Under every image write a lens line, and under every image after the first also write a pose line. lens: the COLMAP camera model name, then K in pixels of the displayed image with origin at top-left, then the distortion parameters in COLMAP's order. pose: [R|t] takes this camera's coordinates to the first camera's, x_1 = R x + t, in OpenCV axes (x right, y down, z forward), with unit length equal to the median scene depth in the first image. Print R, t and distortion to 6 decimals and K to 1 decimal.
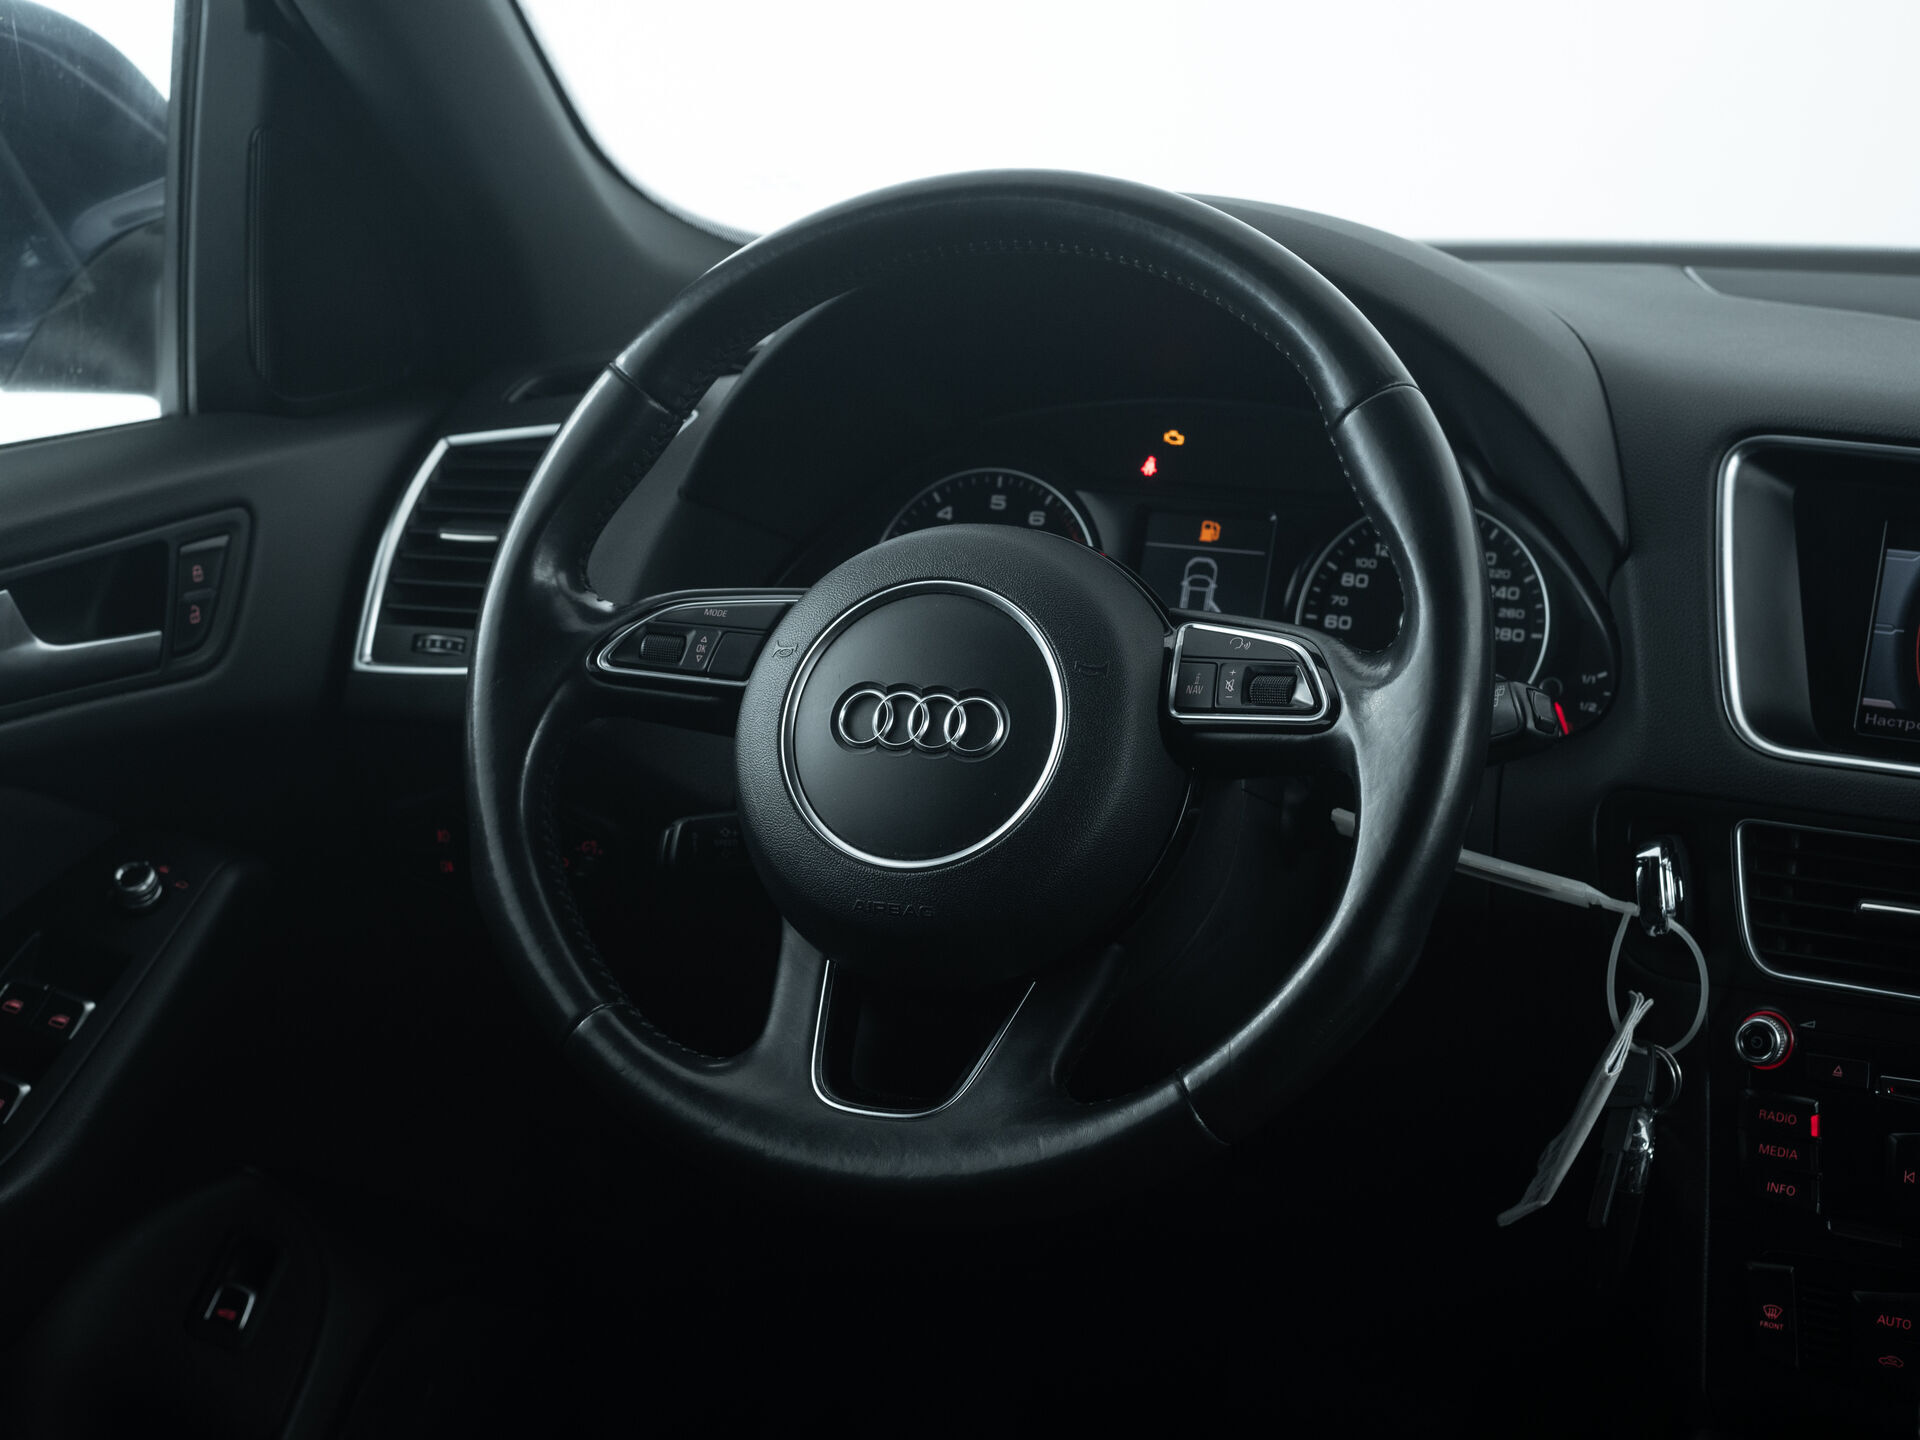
lens RADIAL K [[3202.1, 0, 940.3], [0, 3202.1, 701.7], [0, 0, 1]] dist [-0.116496, 0.000000]
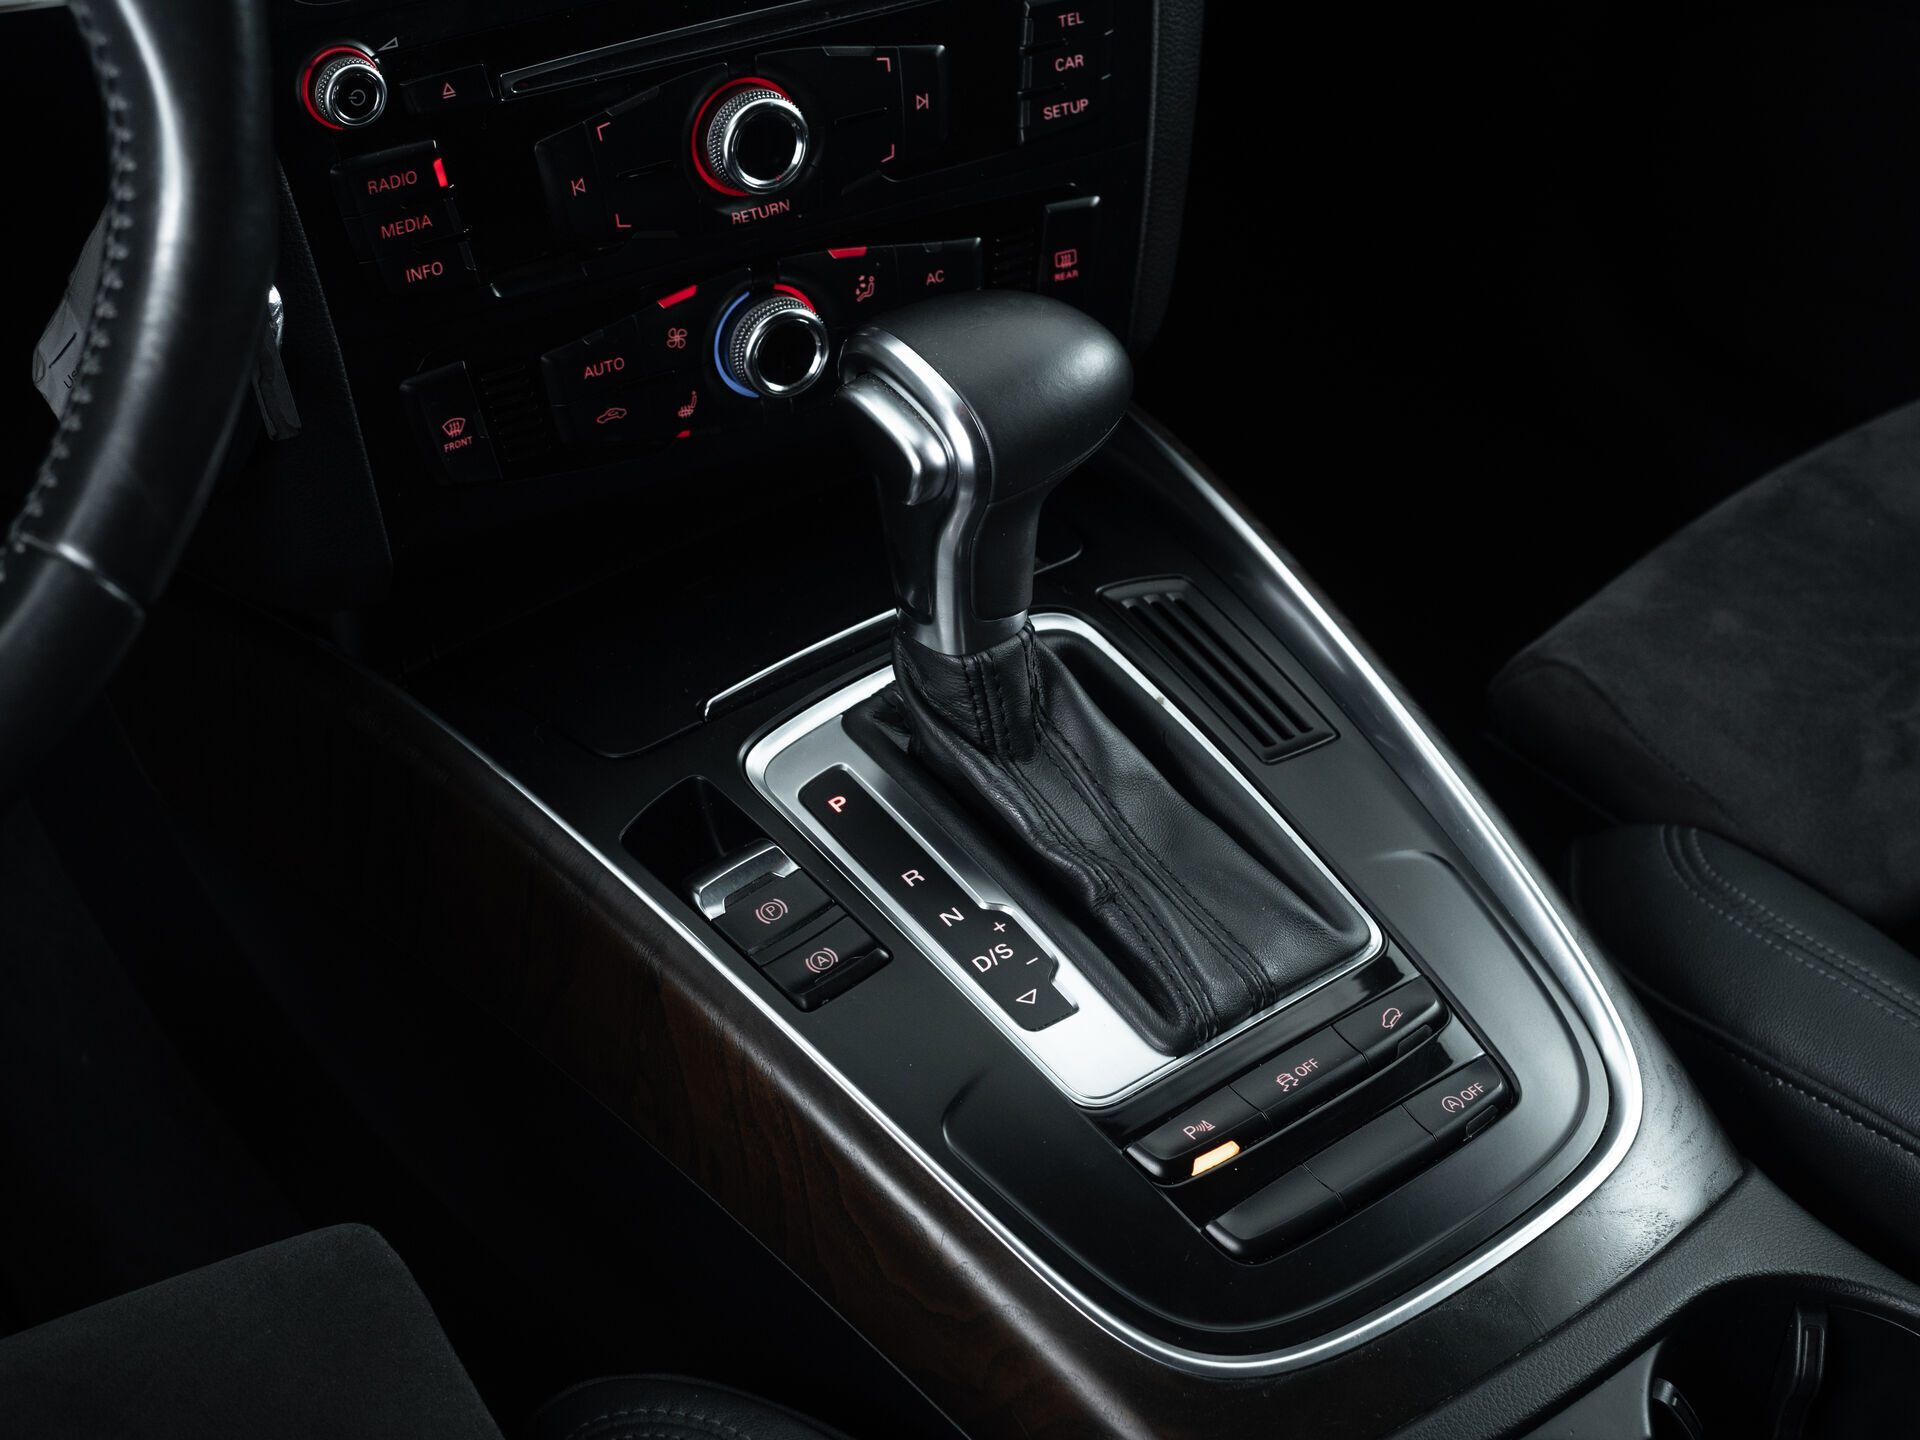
lens RADIAL K [[3361.6, 0, 964.4], [0, 3361.6, 719.7], [0, 0, 1]] dist [-0.140236, 0.000000]
pose [[0.458881, -0.524921, 0.716859, -0.275511], [0.162377, 0.842779, 0.513184, -0.130067], [-0.873534, -0.119089, 0.471970, 0.510641]]
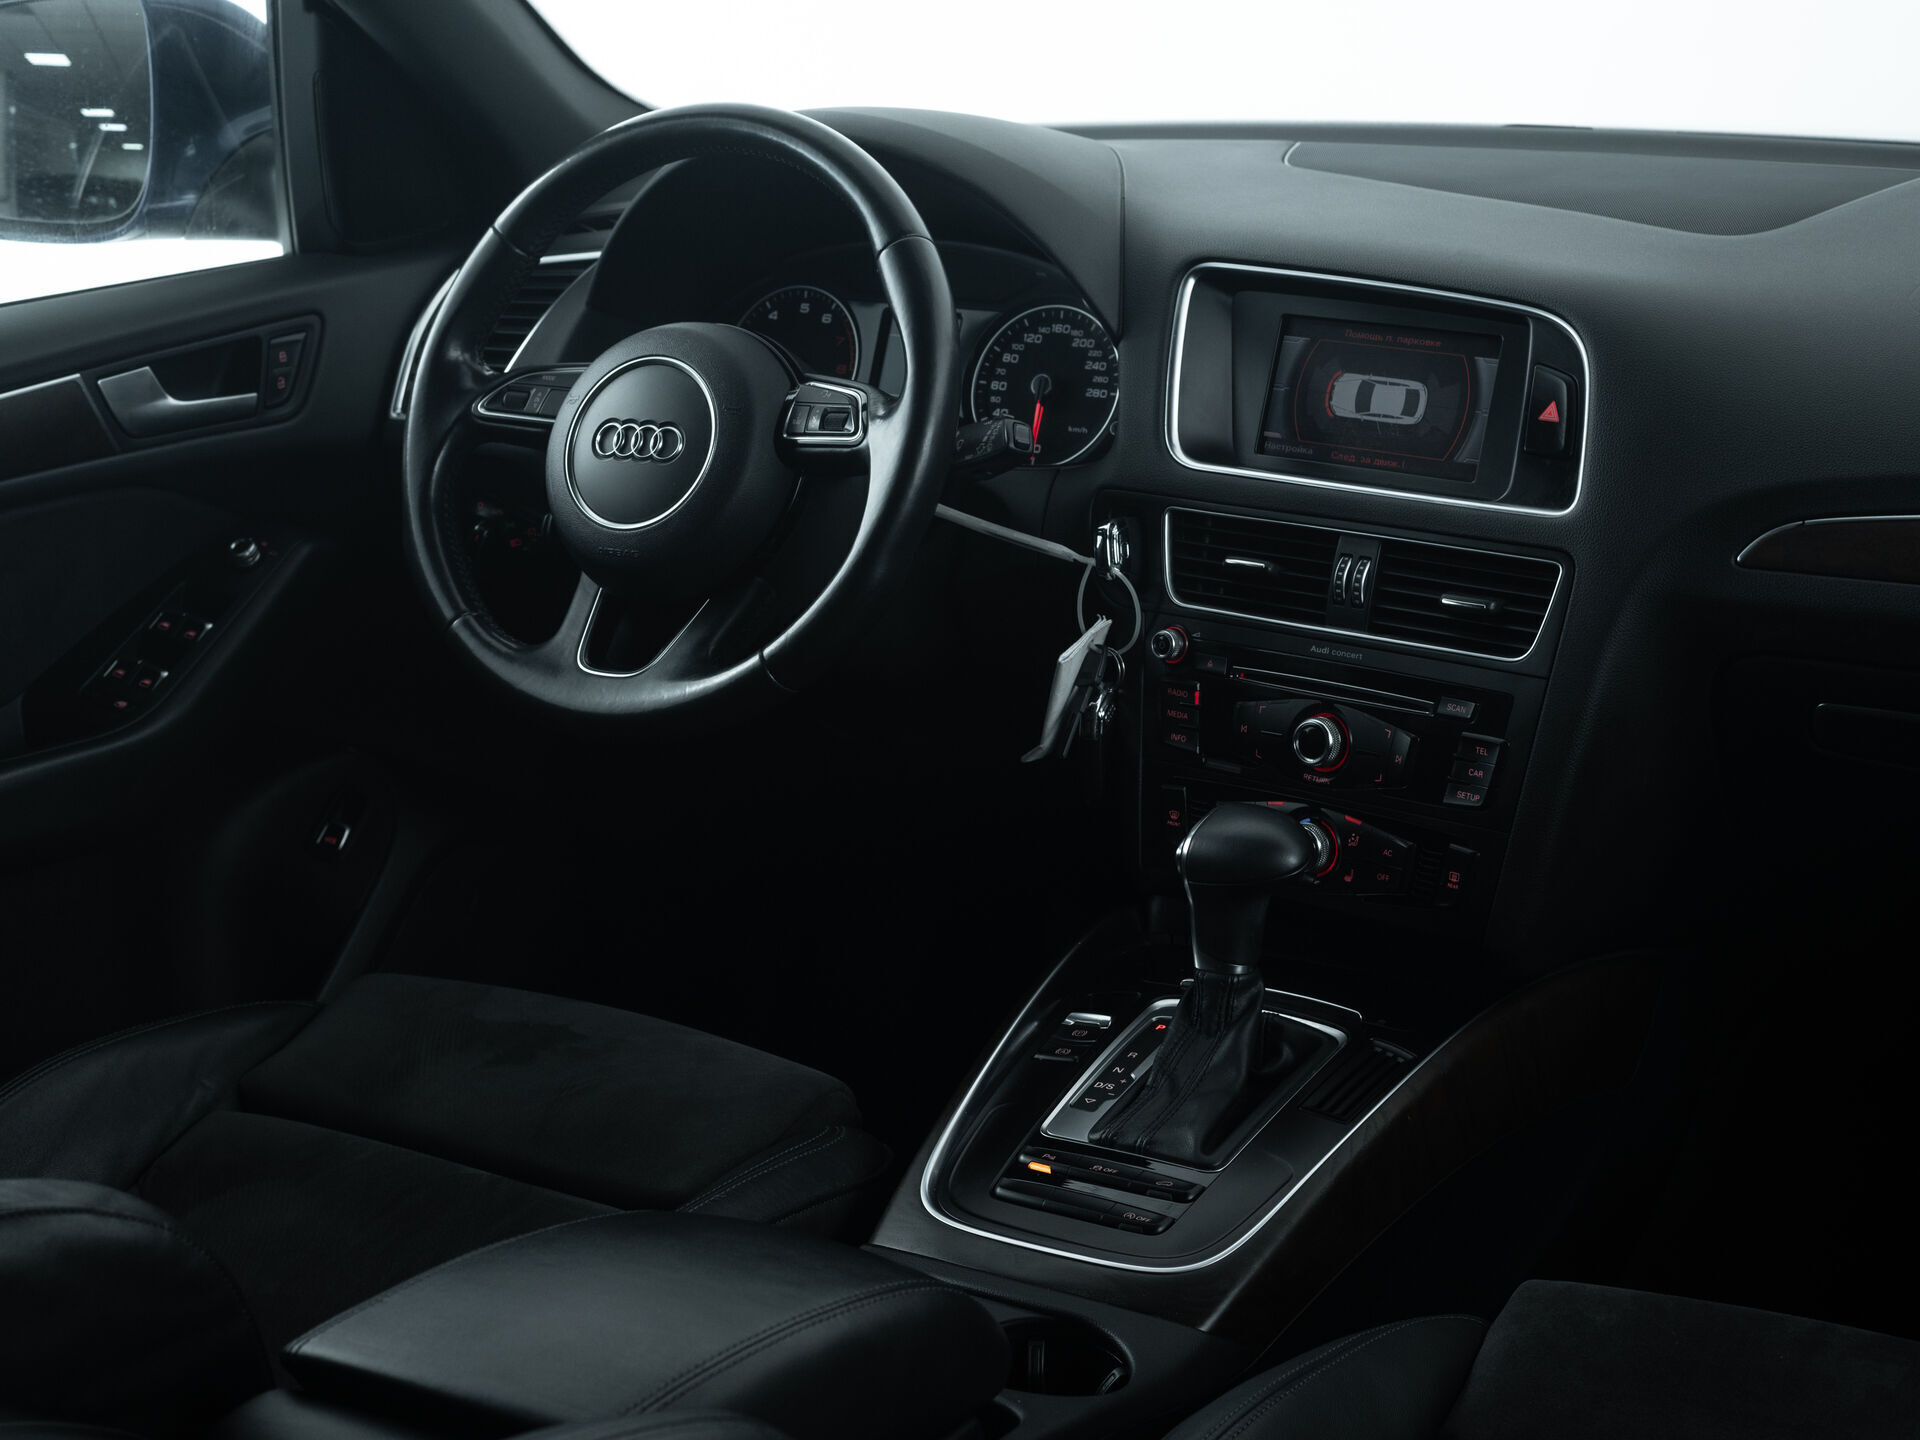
lens RADIAL K [[3163.8, 0, 971.1], [0, 3163.8, 739.7], [0, 0, 1]] dist [-0.110239, 0.000000]
pose [[0.987875, 0.017010, -0.154318, 0.401942], [-0.005403, 0.997144, 0.075328, 0.034723], [0.155159, -0.073581, 0.985145, -0.576676]]
